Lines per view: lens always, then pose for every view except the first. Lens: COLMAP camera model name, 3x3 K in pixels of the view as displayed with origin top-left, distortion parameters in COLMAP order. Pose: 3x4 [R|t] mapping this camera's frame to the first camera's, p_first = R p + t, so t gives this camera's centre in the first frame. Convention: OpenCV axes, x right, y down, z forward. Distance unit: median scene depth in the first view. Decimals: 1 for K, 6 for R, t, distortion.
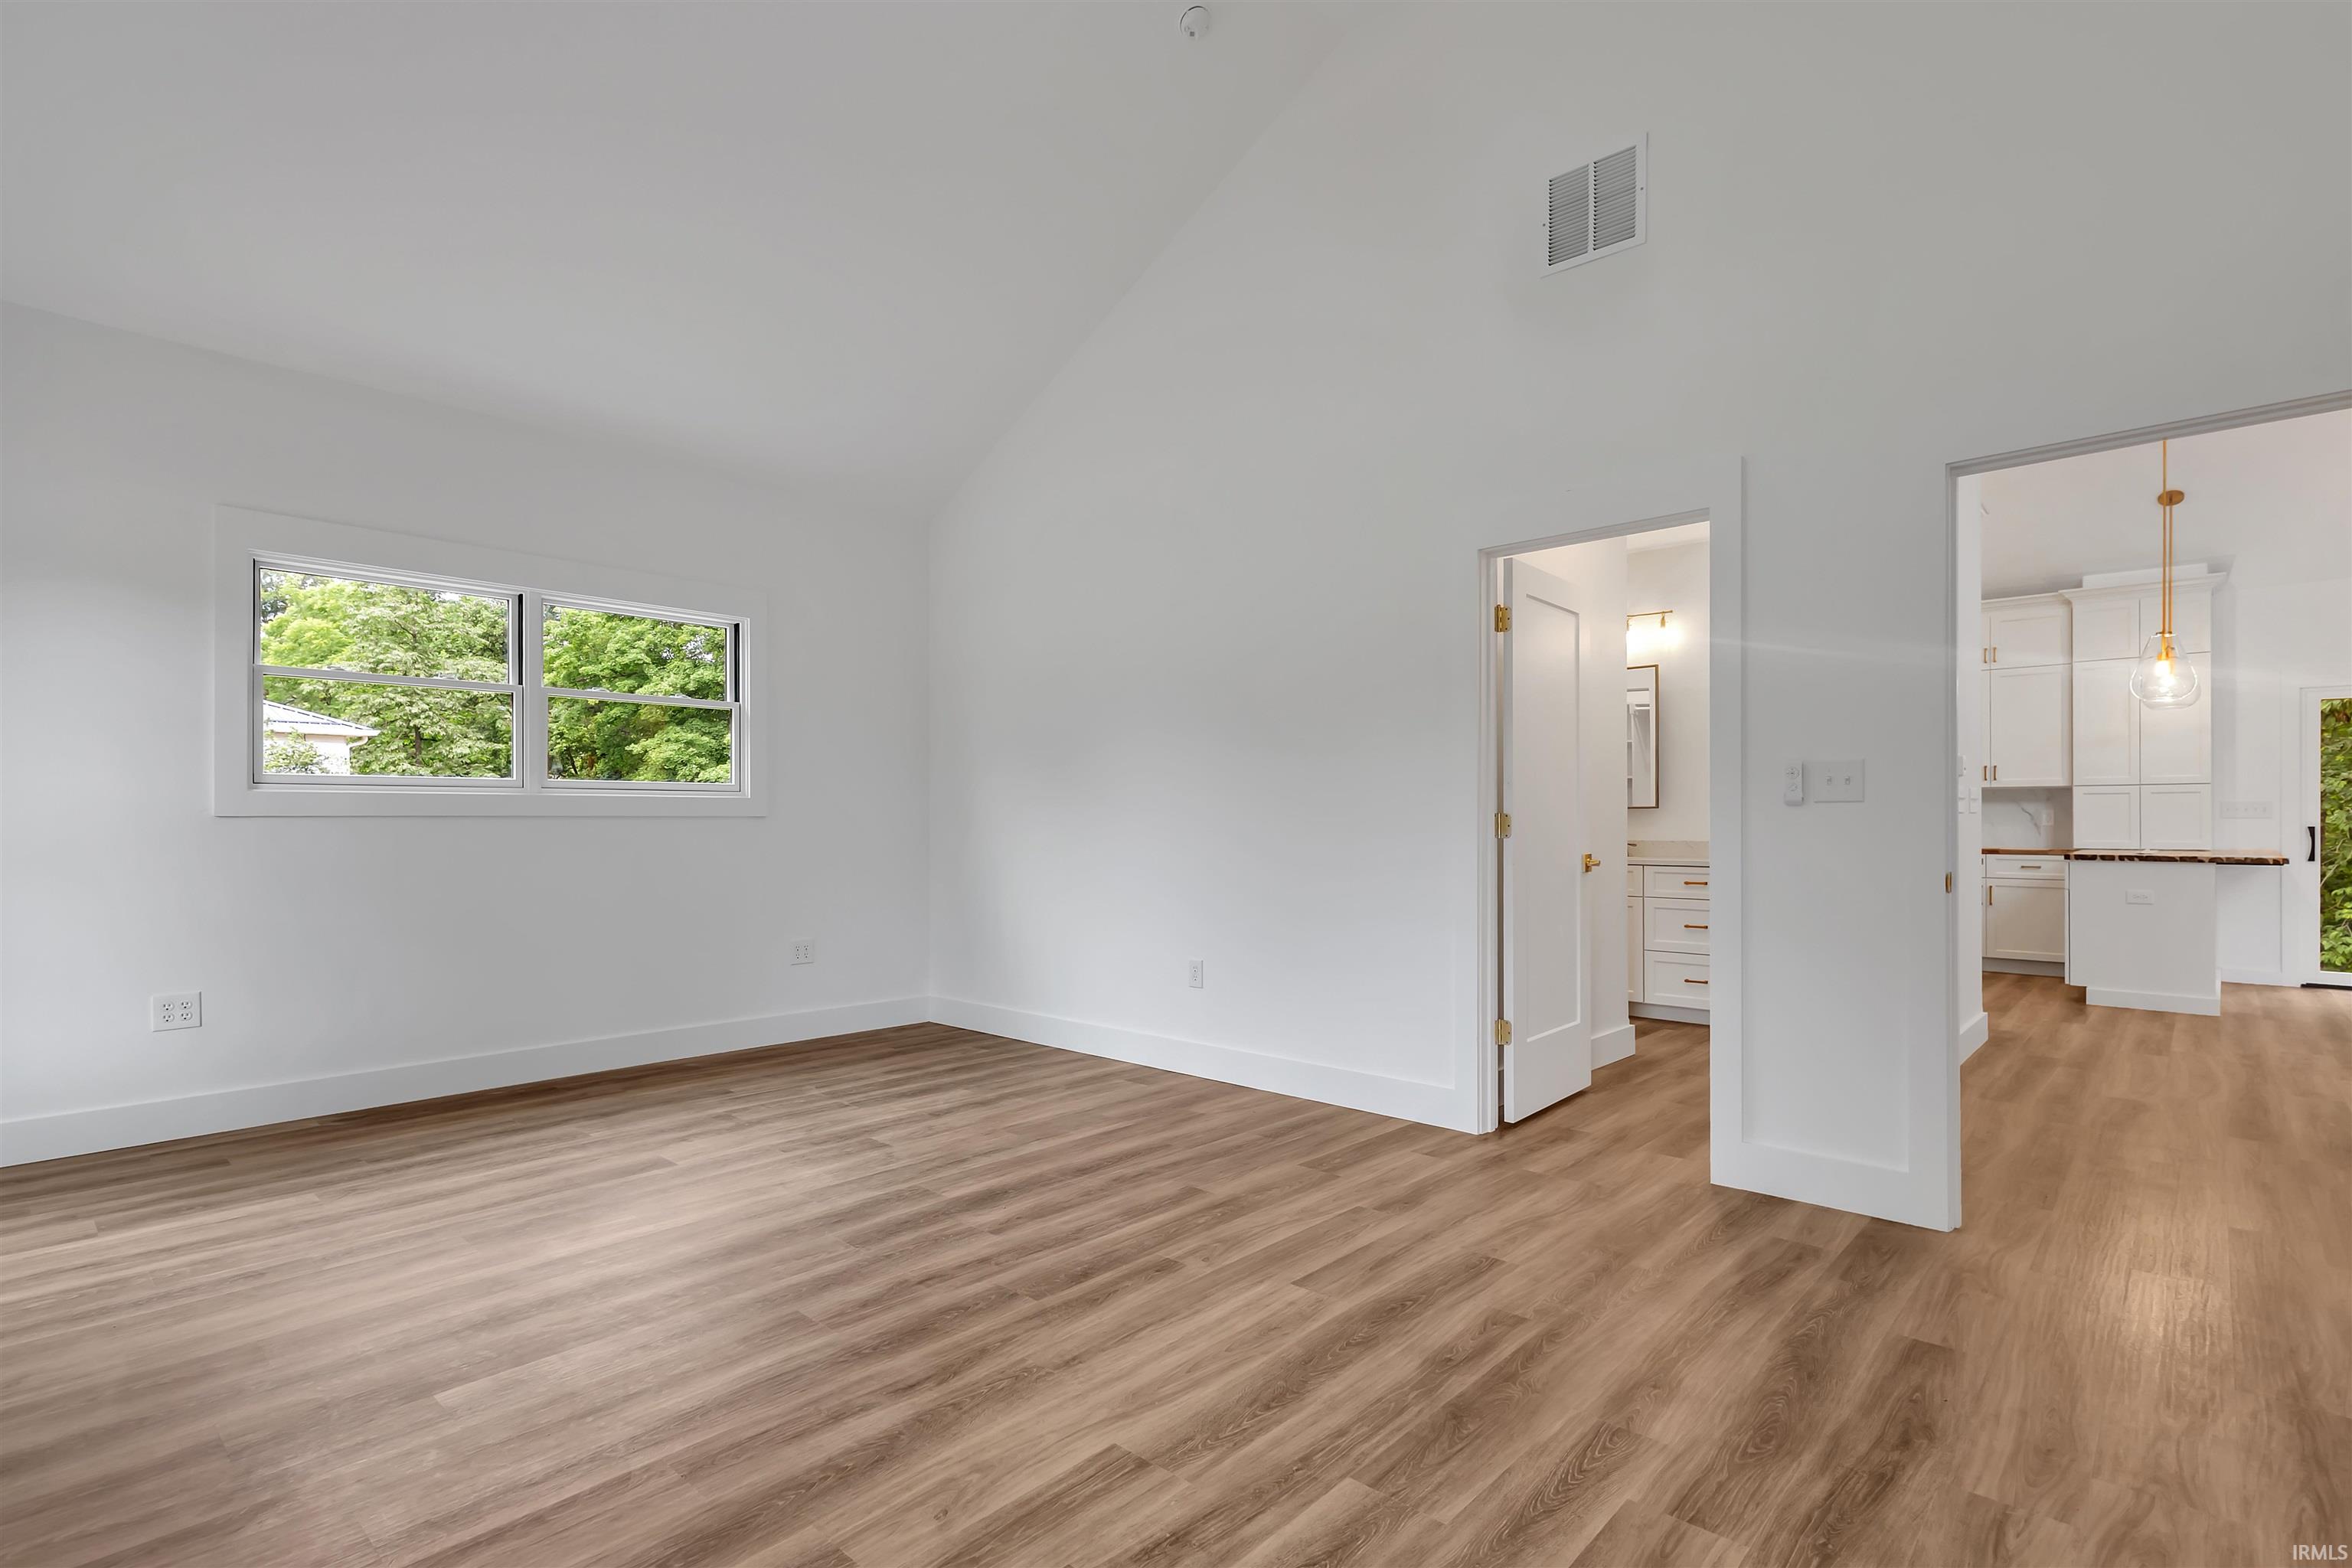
lens RADIAL K [[1098.9, 0, 1140.4], [0, 1098.9, 819.1], [0, 0, 1]] dist [0.005956, -0.000561]
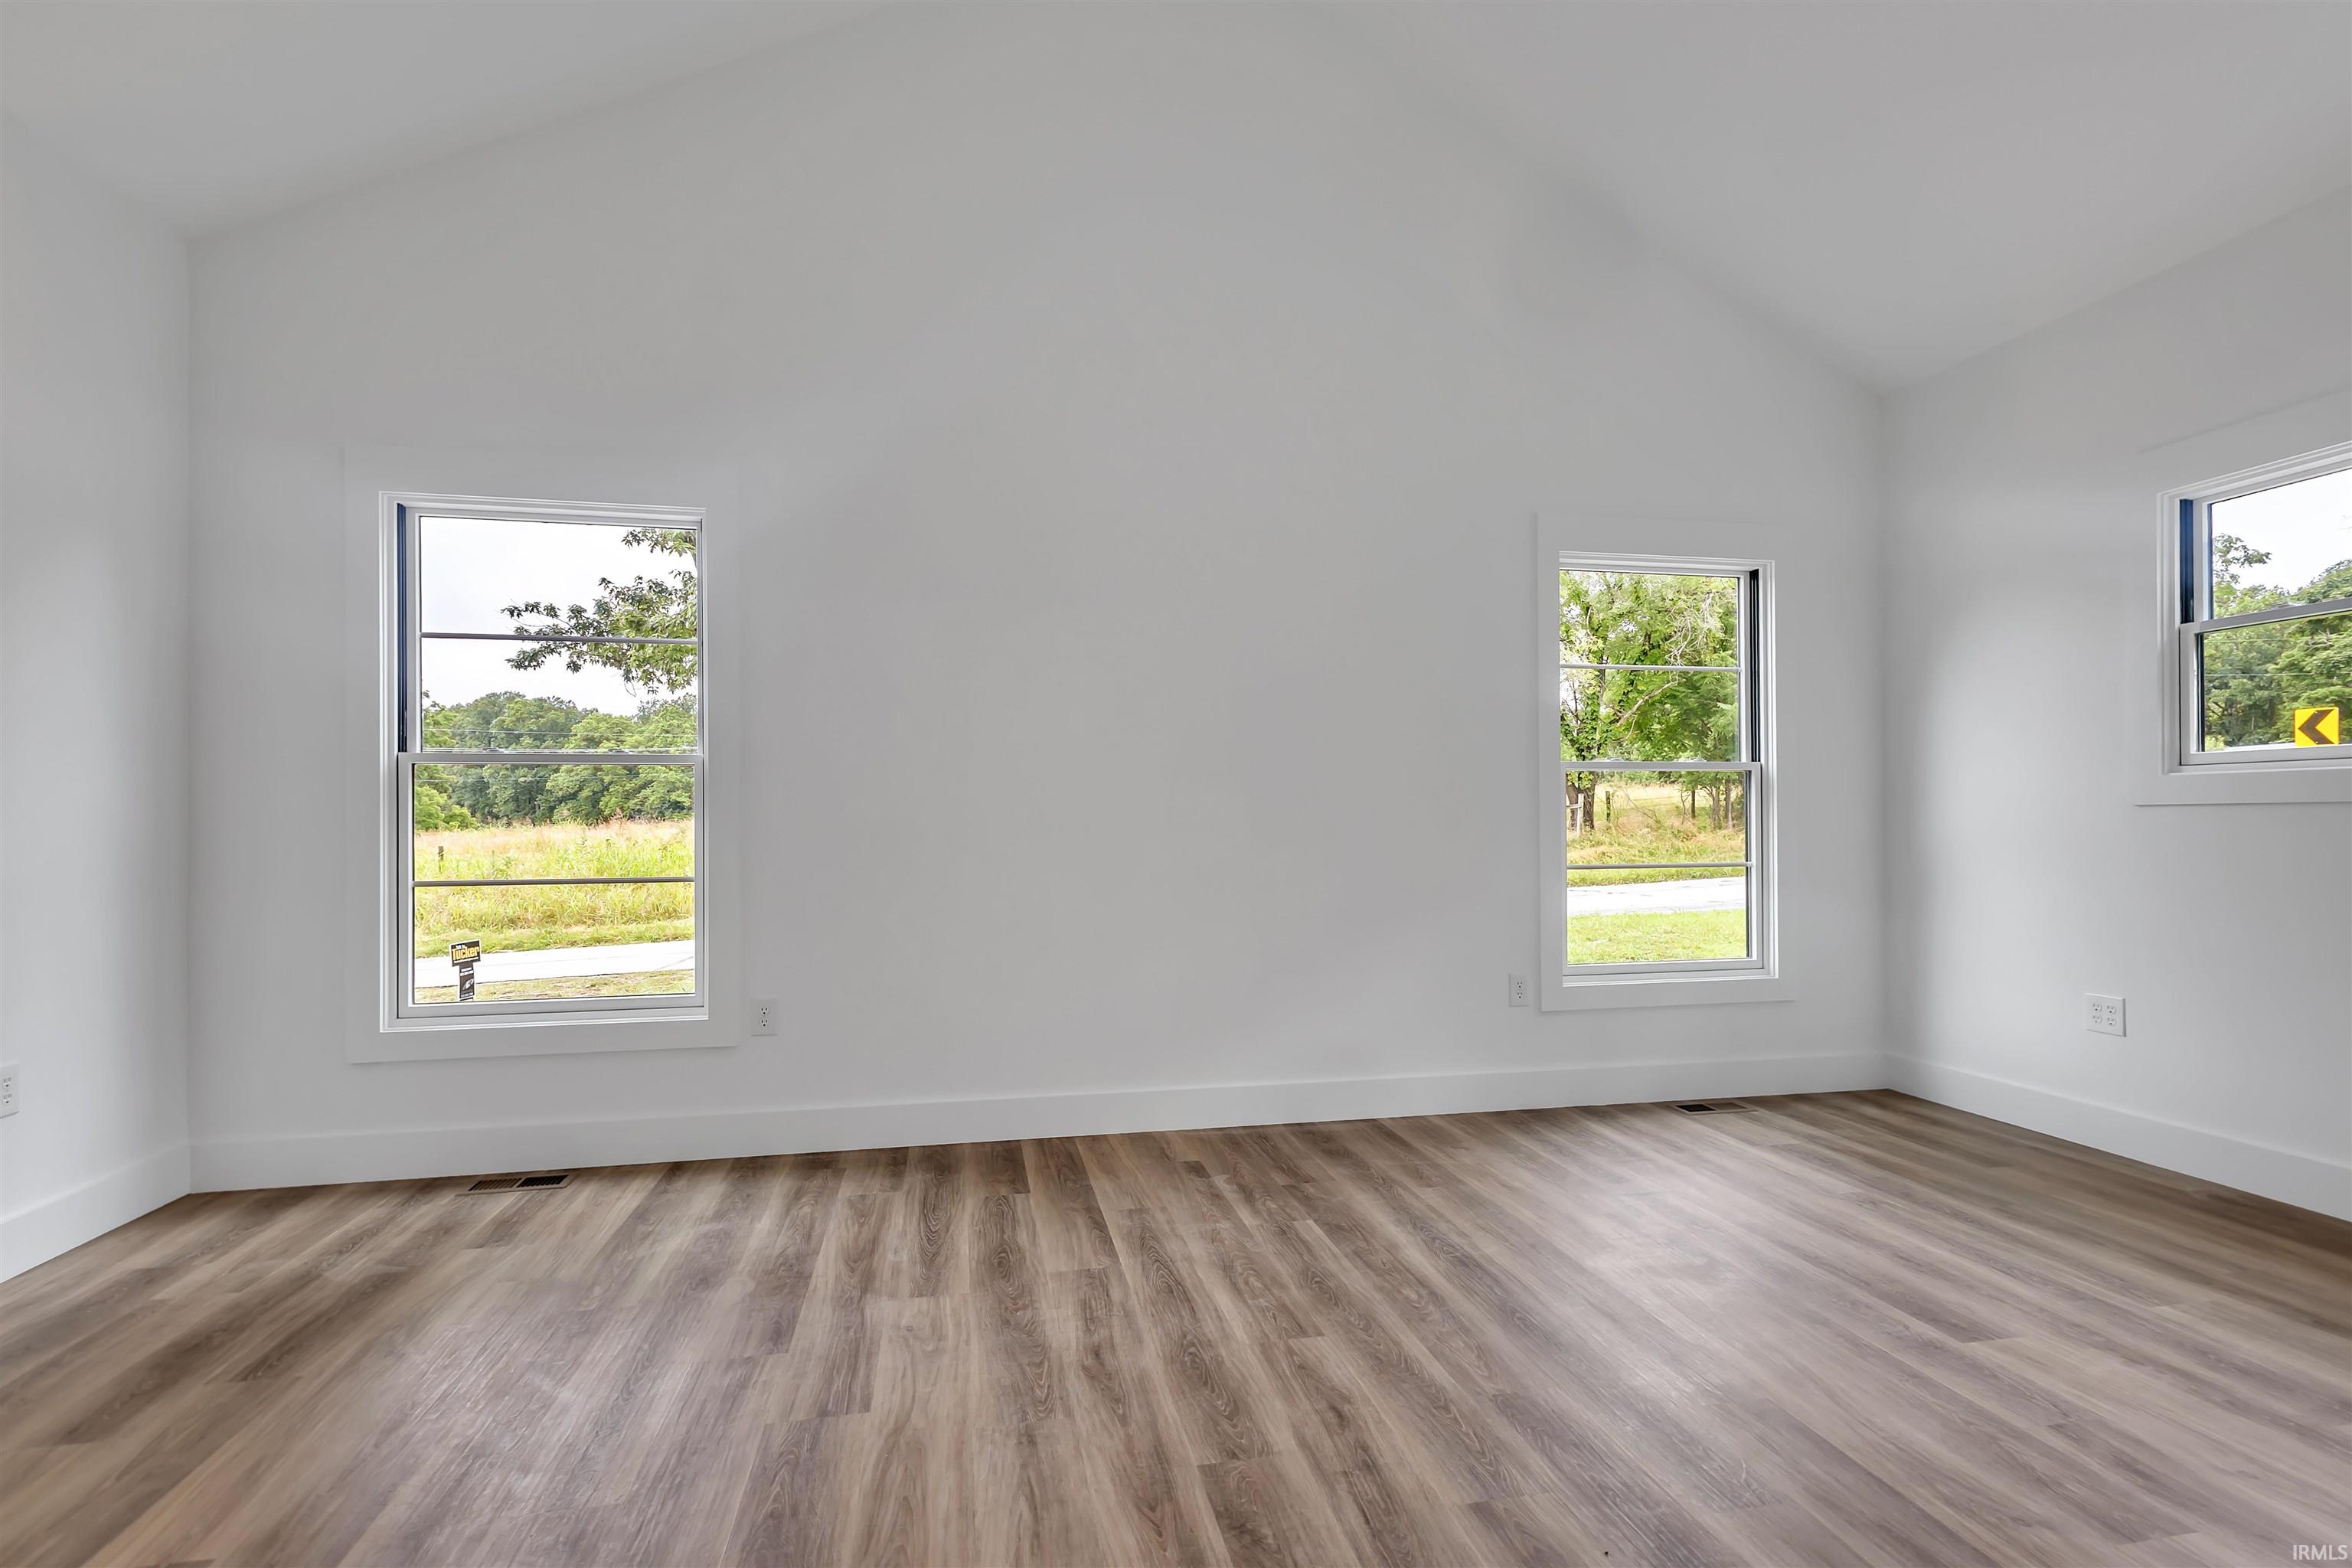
lens RADIAL K [[1098.9, 0, 1210.5], [0, 1098.9, 792.9], [0, 0, 1]] dist [0.005956, -0.000561]
pose [[-0.537747, -0.015396, -0.842966, 0.387819], [0.004196, 0.999772, -0.020936, 0.004237], [0.843096, -0.014795, -0.537560, 1.037794]]
